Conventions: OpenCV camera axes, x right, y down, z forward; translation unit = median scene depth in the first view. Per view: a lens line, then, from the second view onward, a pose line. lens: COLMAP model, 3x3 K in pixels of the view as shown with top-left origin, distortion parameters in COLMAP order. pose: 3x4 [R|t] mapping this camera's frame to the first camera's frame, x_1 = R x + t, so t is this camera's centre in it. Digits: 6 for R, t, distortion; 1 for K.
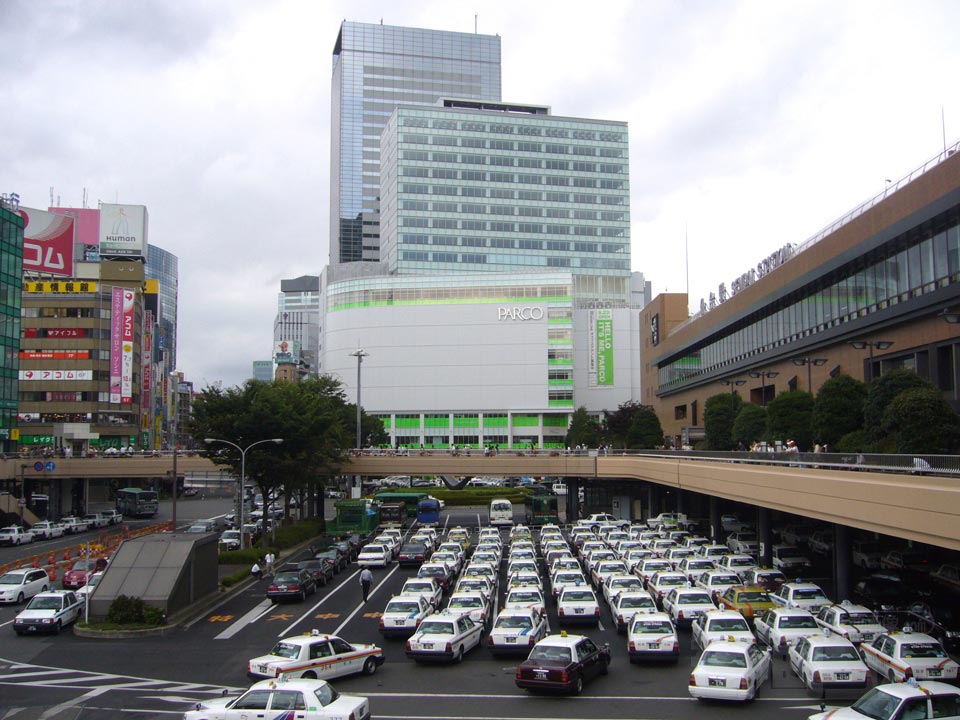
lens RADIAL K [[1041.1, 0, 480.0], [0, 1041.1, 360.0], [0, 0, 1]] dist [-0.058549, 0.009297]
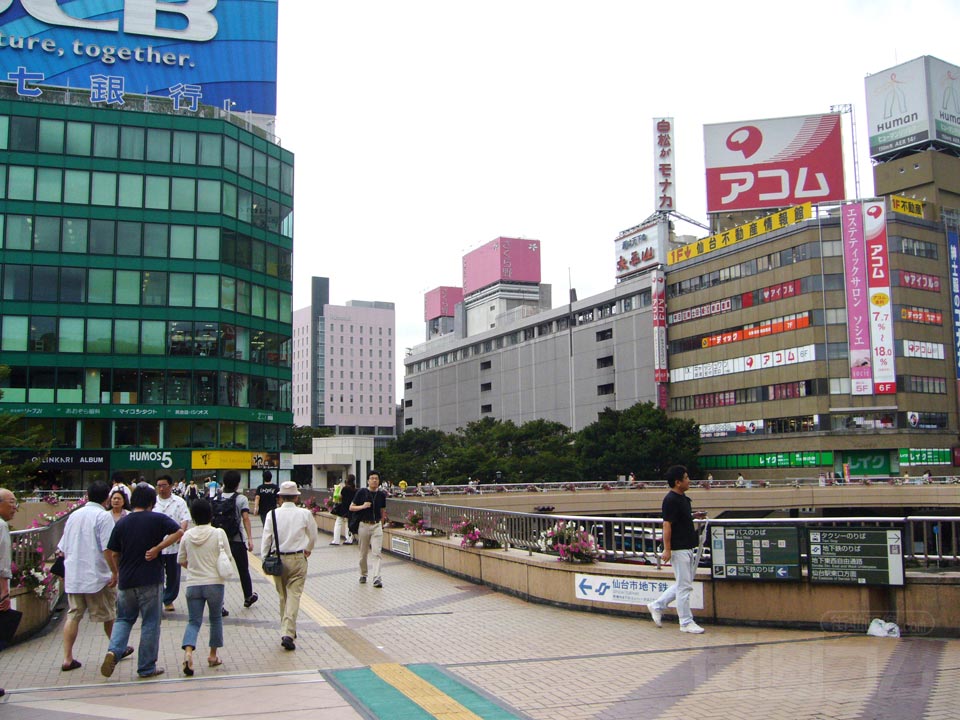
lens RADIAL K [[1041.1, 0, 480.0], [0, 1041.1, 360.0], [0, 0, 1]] dist [-0.058549, 0.009297]
pose [[0.334440, -0.106534, -0.936376, 0.130480], [0.091184, 0.992586, -0.080361, 0.051204], [0.937995, -0.058507, 0.341675, 0.618178]]
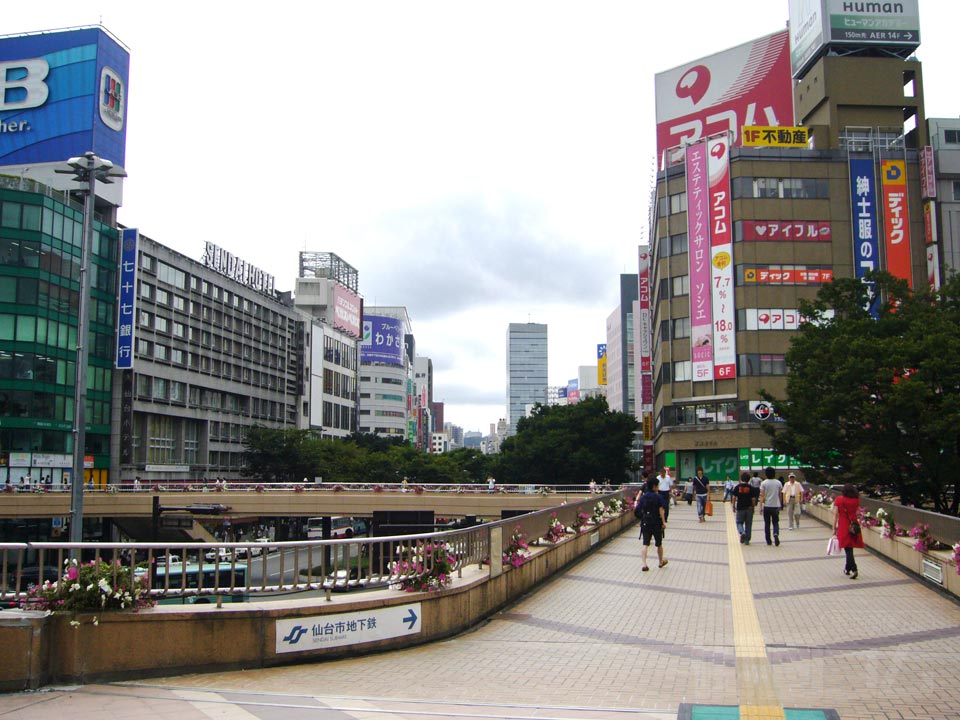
lens RADIAL K [[1016.4, 0, 480.0], [0, 1016.4, 360.0], [0, 0, 1]] dist [-0.056210, 0.000911]
pose [[-0.218937, -0.106420, -0.969918, 0.122712], [0.083633, 0.988330, -0.127319, 0.085503], [0.972148, -0.108992, -0.207482, 1.033747]]
